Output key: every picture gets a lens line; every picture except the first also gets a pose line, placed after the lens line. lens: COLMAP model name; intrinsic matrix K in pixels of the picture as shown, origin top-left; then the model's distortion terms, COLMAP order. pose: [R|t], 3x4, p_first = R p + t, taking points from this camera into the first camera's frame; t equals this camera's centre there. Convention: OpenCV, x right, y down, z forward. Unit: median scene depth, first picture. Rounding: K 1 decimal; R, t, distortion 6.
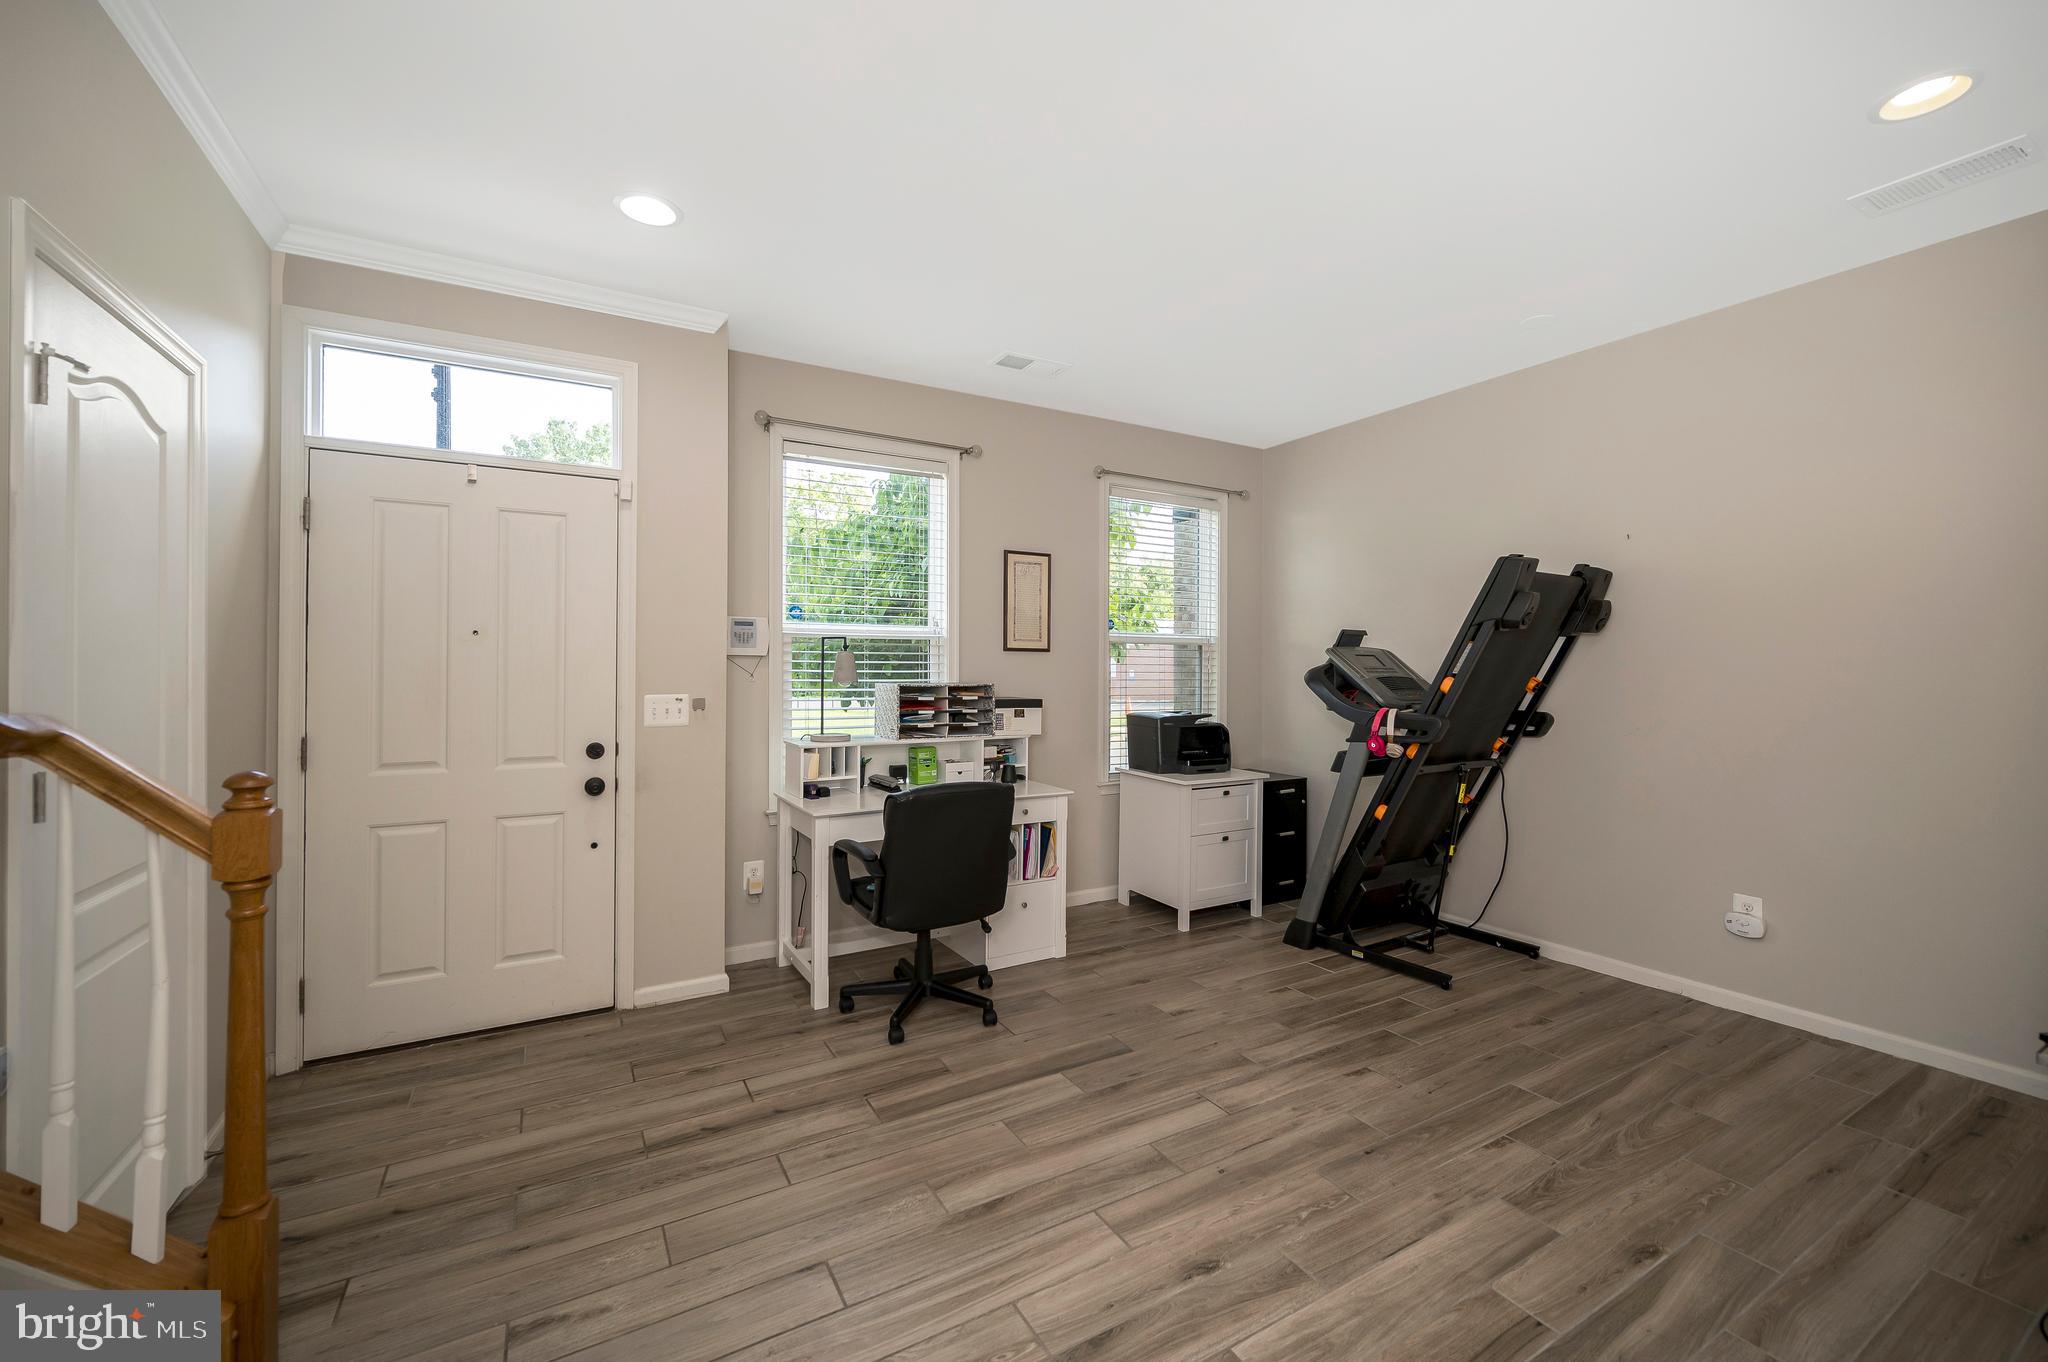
lens RADIAL K [[828.4, 0, 1018.5], [0, 828.4, 672.8], [0, 0, 1]] dist [-0.001929, 0.000306]
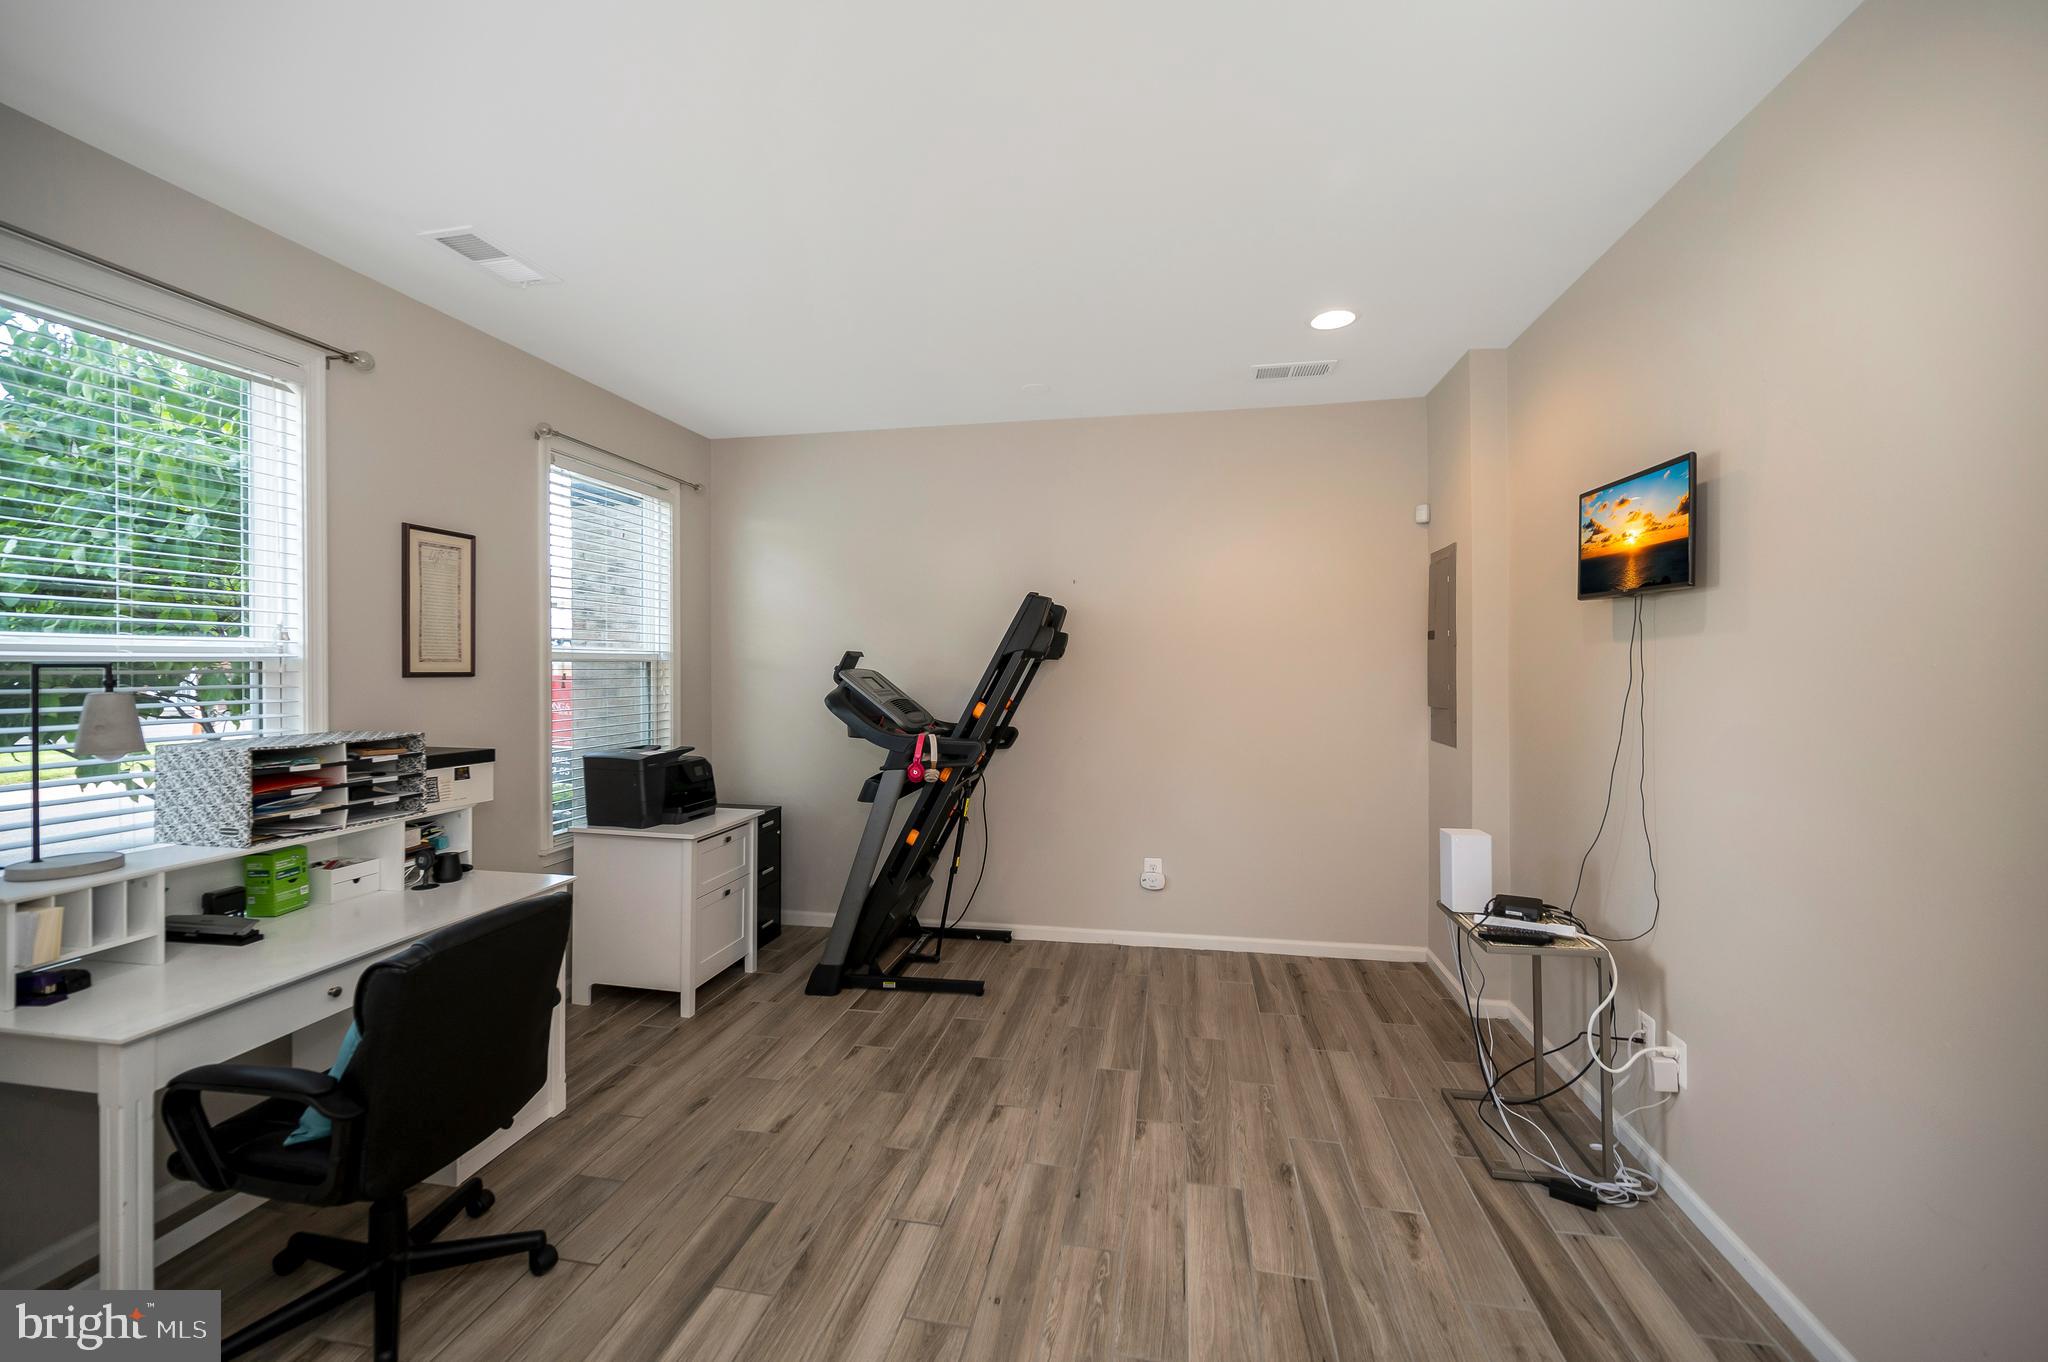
lens RADIAL K [[828.4, 0, 1023.0], [0, 828.4, 673.2], [0, 0, 1]] dist [-0.001929, 0.000306]
pose [[0.654361, -0.012360, 0.756081, -0.231436], [0.007958, 0.999924, 0.009459, -0.038593], [-0.756140, -0.000173, 0.654410, 0.247401]]
